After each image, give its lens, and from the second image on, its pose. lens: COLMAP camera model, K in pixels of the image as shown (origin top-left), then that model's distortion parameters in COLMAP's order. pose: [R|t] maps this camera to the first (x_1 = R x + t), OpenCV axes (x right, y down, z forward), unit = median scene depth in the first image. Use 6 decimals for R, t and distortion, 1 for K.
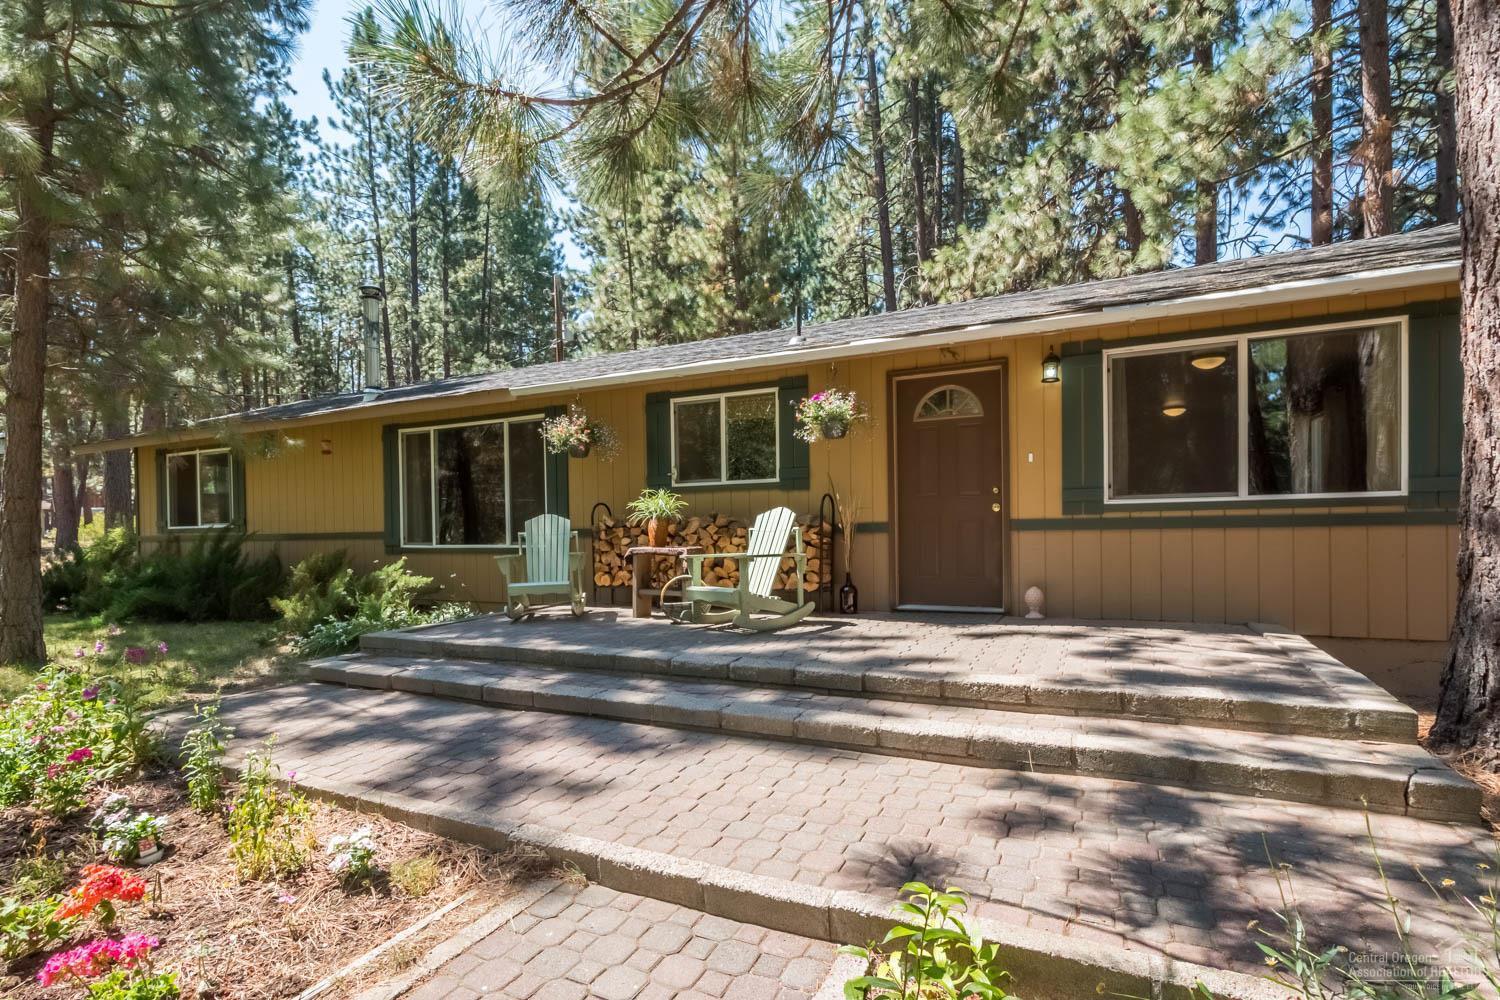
lens RADIAL K [[720.3, 0, 736.8], [0, 720.3, 525.6], [0, 0, 1]] dist [0.006702, 0.001647]
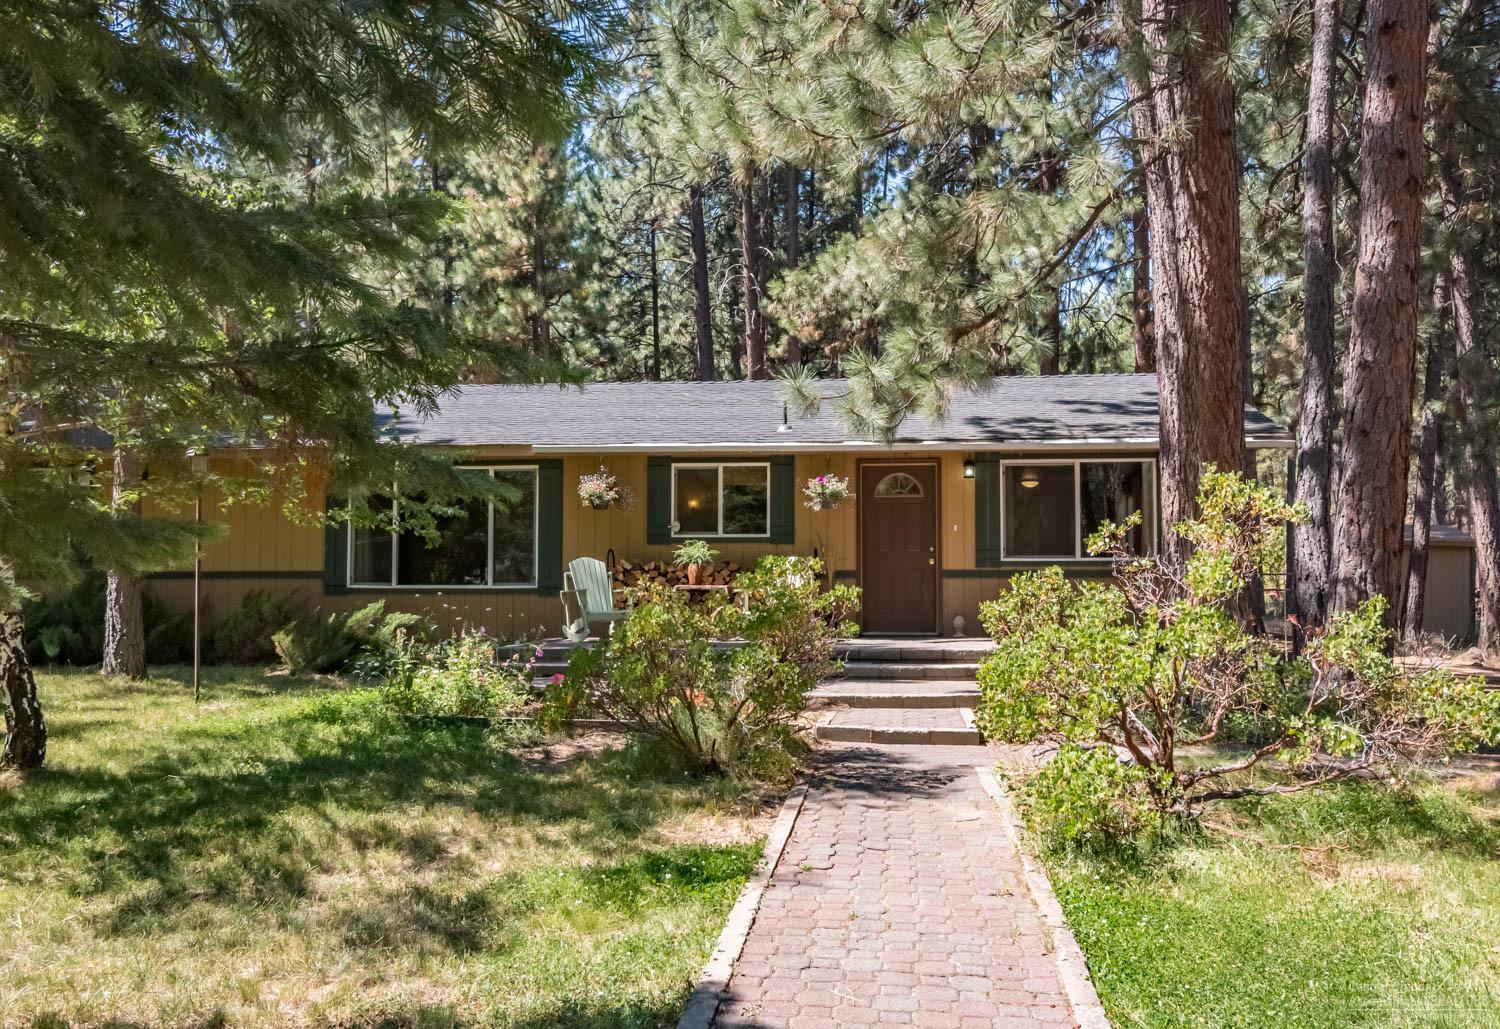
lens RADIAL K [[1301.4, 0, 750.1], [0, 1301.4, 508.0], [0, 0, 1]] dist [-0.005074, 0.000856]
pose [[0.935958, 0.040254, 0.349802, -0.879545], [-0.017107, 0.997469, -0.069014, 0.053105], [-0.351695, 0.058610, 0.934278, -1.281922]]
